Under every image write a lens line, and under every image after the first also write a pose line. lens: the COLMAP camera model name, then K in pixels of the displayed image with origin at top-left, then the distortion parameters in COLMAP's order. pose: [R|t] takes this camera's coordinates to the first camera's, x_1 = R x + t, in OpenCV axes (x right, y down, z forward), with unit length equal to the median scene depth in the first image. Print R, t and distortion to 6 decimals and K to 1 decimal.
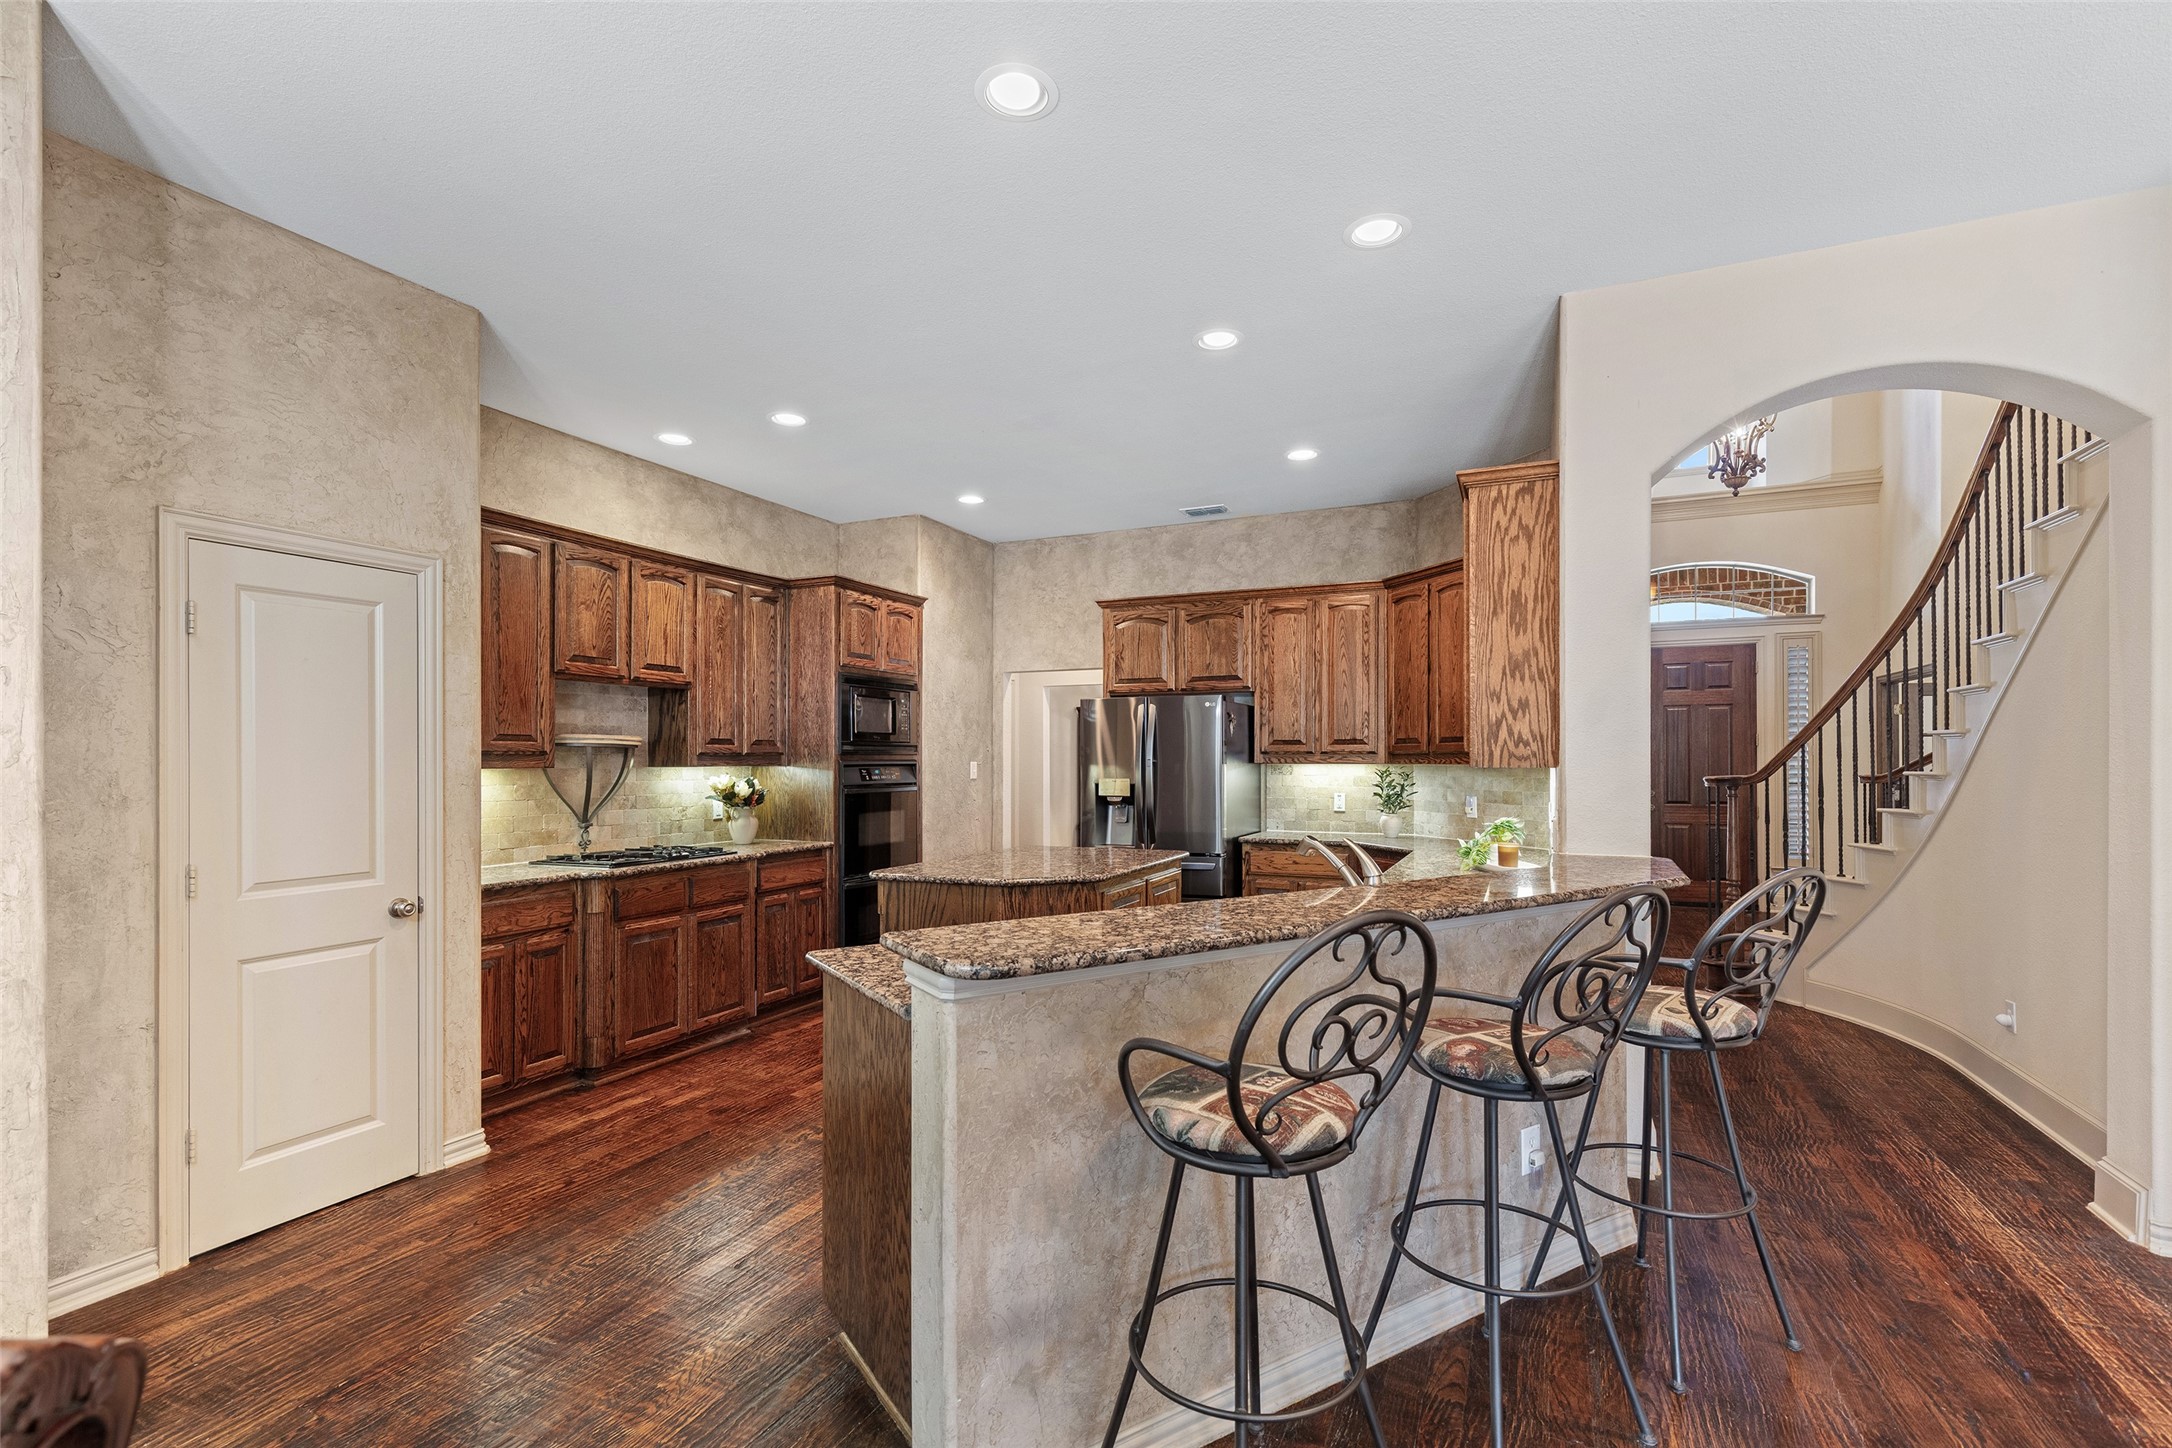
lens RADIAL K [[986.1, 0, 1099.9], [0, 986.1, 750.8], [0, 0, 1]] dist [0.008627, -0.000070]
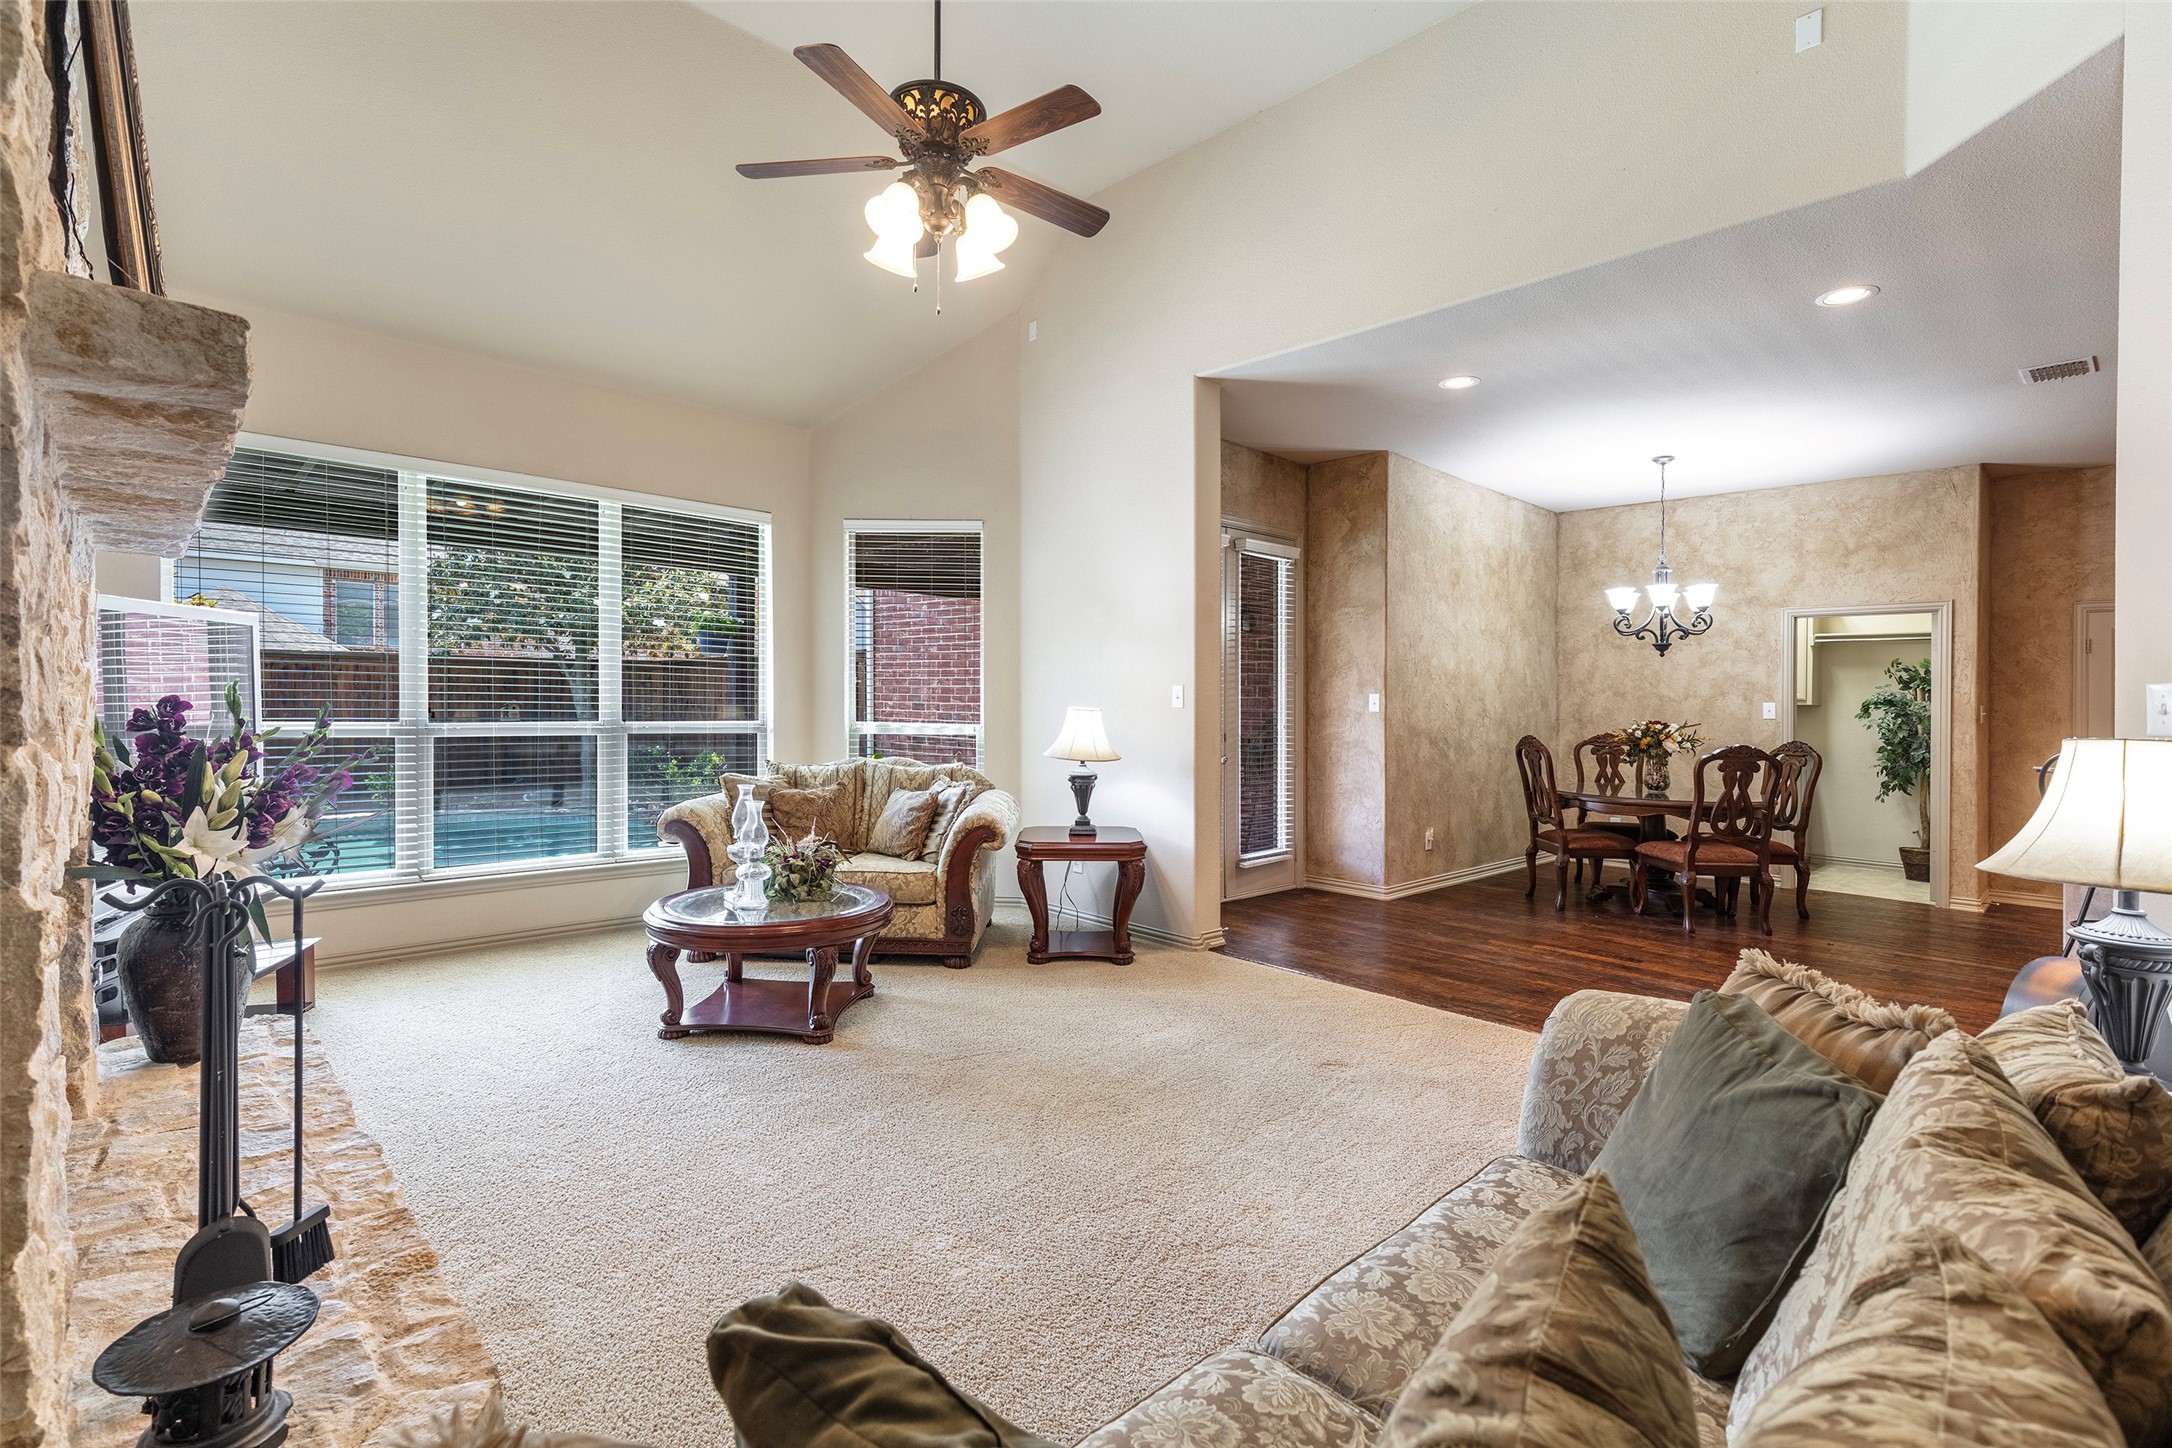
lens RADIAL K [[990.5, 0, 1080.4], [0, 990.5, 691.2], [0, 0, 1]] dist [0.002784, 0.000744]
pose [[-0.391268, -0.013949, -0.920171, 1.179513], [-0.010106, 0.999890, -0.010861, 0.014354], [0.920221, 0.005050, -0.391366, -0.159098]]
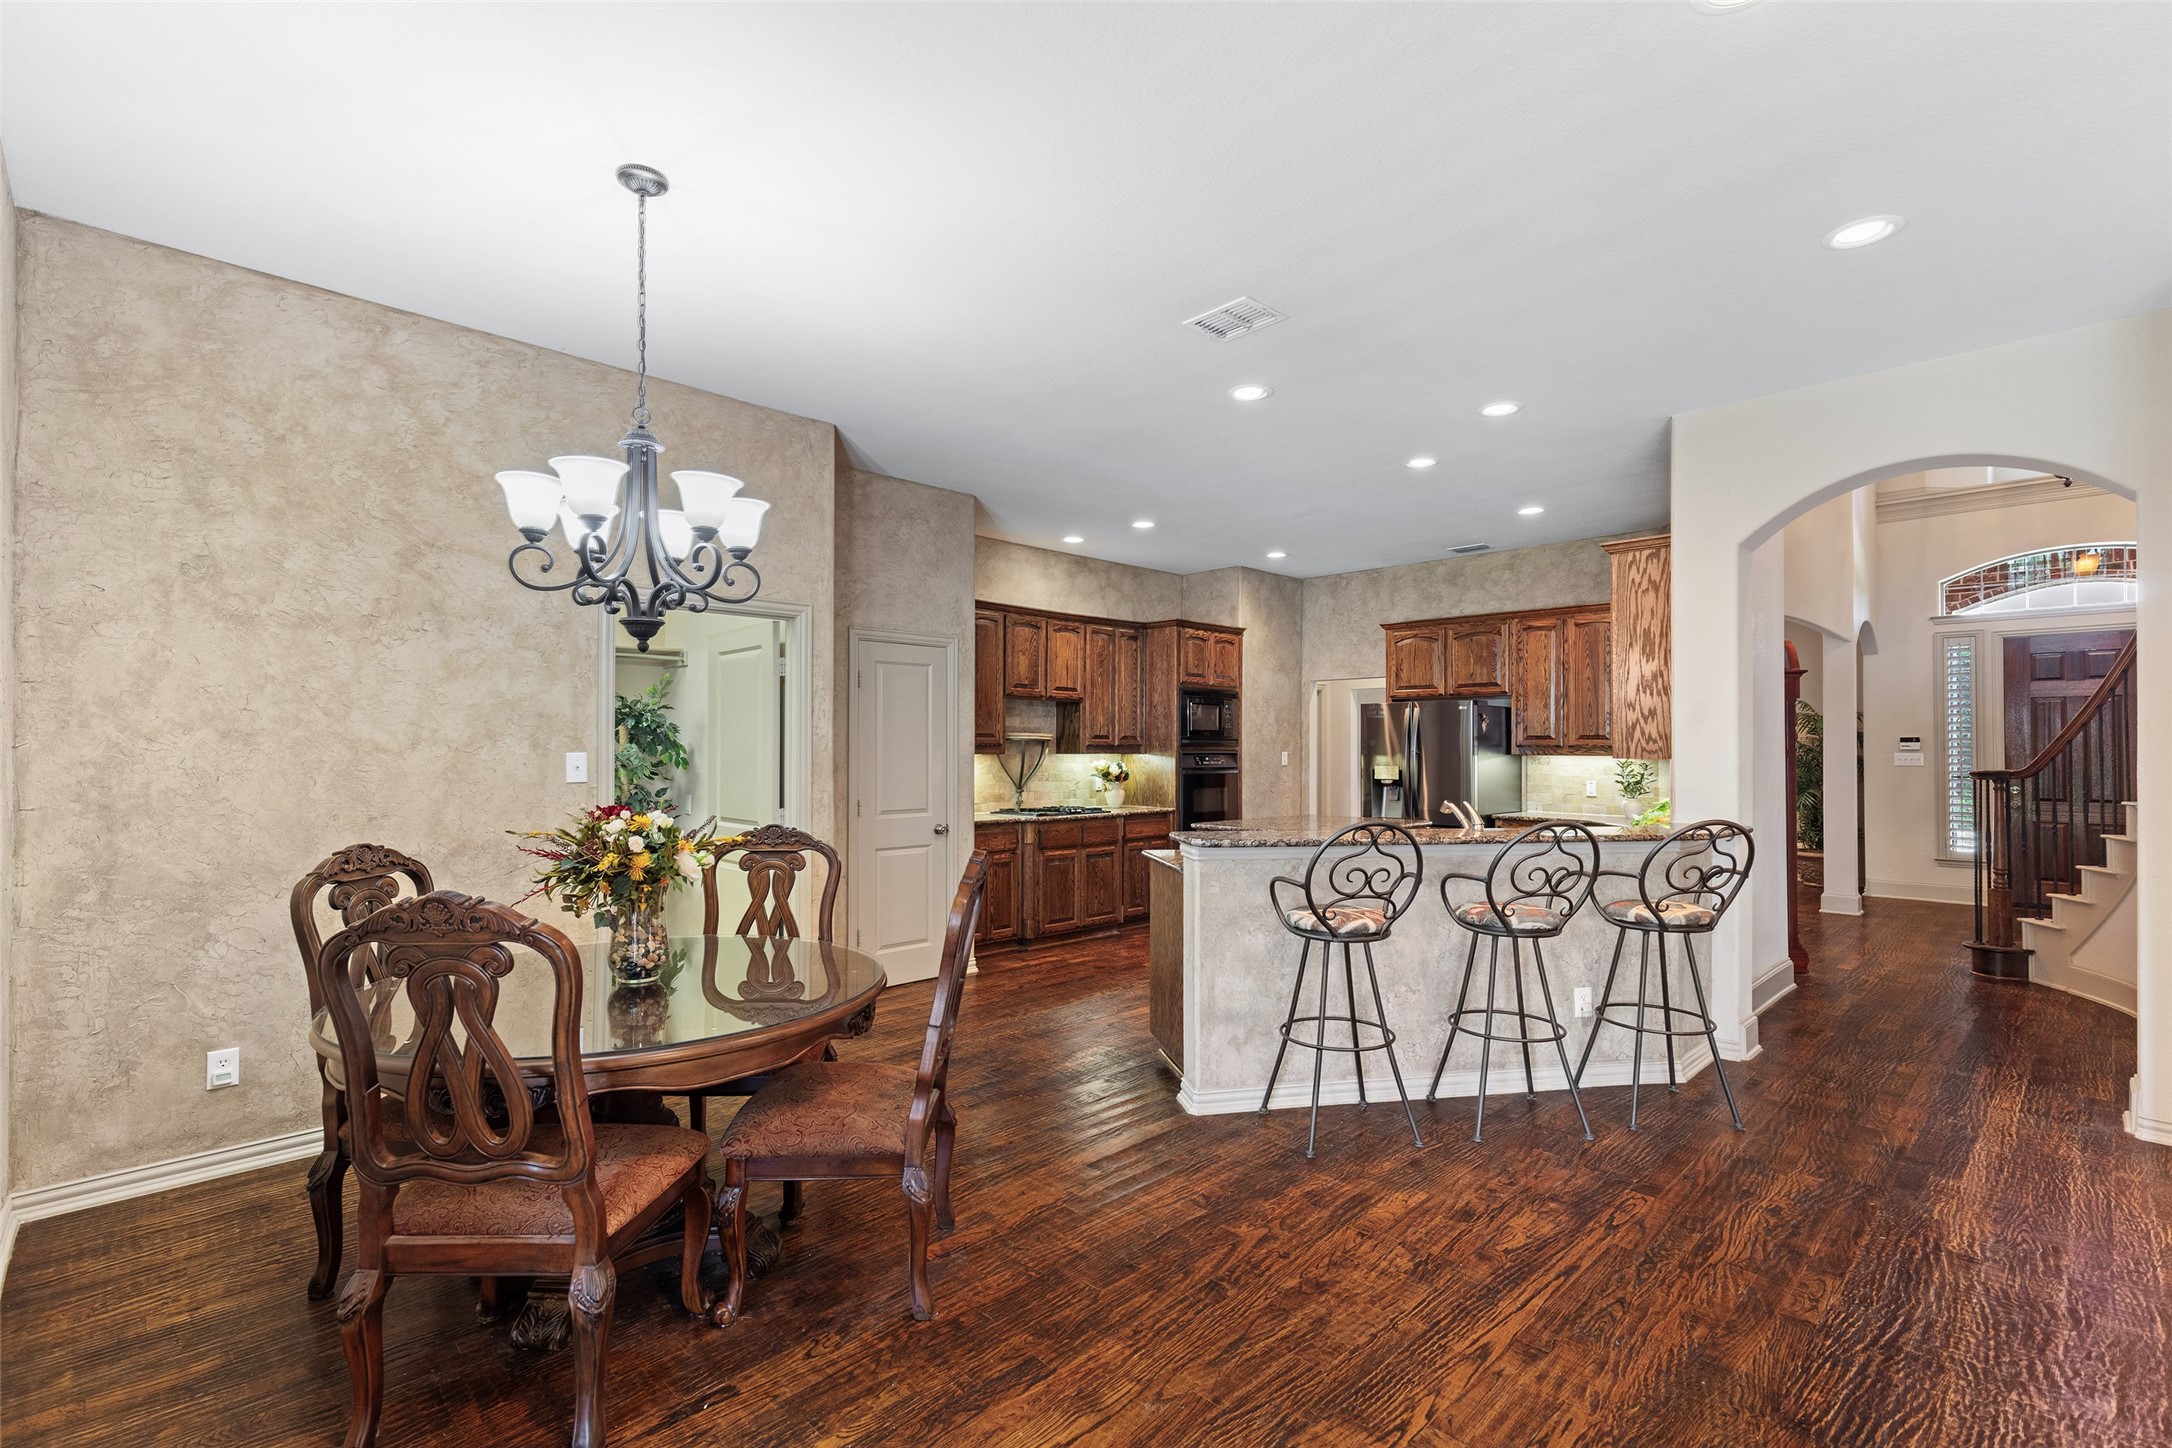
lens RADIAL K [[980.9, 0, 1089.6], [0, 980.9, 733.5], [0, 0, 1]] dist [0.004452, 0.000165]
pose [[0.929299, -0.000386, -0.369327, 0.141926], [-0.002266, 0.999975, -0.006747, -0.004899], [0.369320, 0.007107, 0.929275, -0.368359]]
